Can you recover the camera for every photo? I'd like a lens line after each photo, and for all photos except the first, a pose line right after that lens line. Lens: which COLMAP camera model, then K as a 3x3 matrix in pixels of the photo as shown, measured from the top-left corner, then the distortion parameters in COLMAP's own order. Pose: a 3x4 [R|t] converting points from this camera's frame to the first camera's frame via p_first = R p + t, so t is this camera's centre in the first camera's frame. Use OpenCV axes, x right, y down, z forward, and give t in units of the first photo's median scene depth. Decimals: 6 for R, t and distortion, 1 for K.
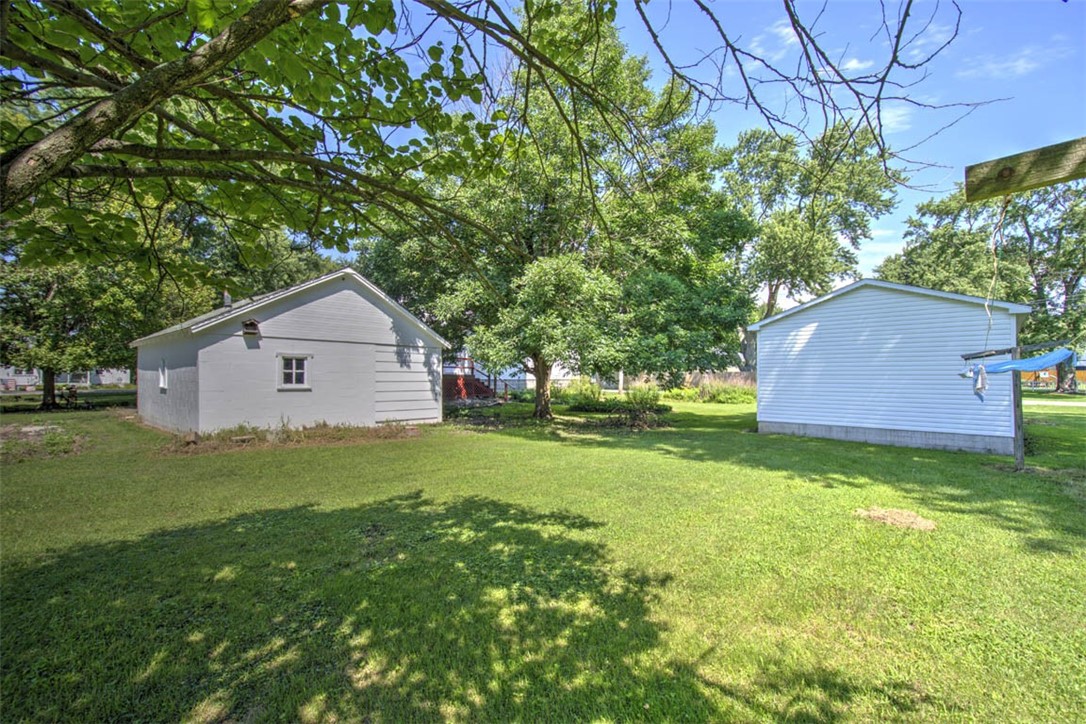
lens RADIAL K [[458.2, 0, 544.1], [0, 458.2, 373.7], [0, 0, 1]] dist [0.005067, -0.000776]
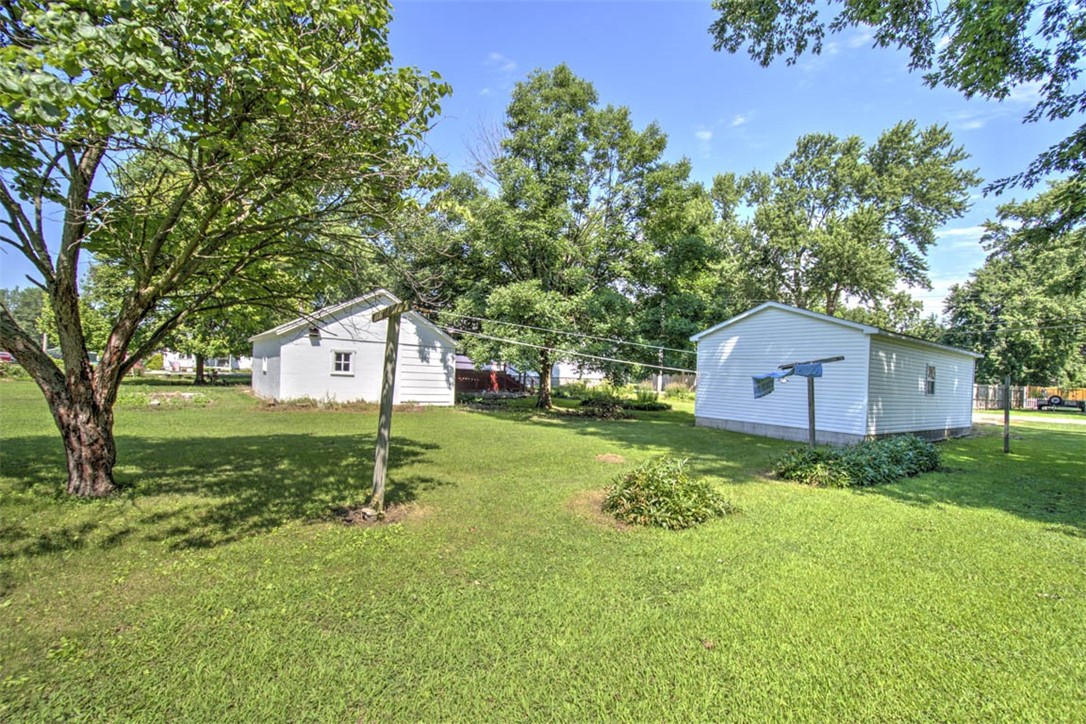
lens RADIAL K [[458.2, 0, 544.1], [0, 458.2, 373.7], [0, 0, 1]] dist [0.005067, -0.000776]
pose [[0.982549, 0.037535, -0.182180, 0.203861], [-0.037351, 0.999292, 0.004443, 0.000385], [0.182218, 0.002439, 0.983255, -0.177097]]
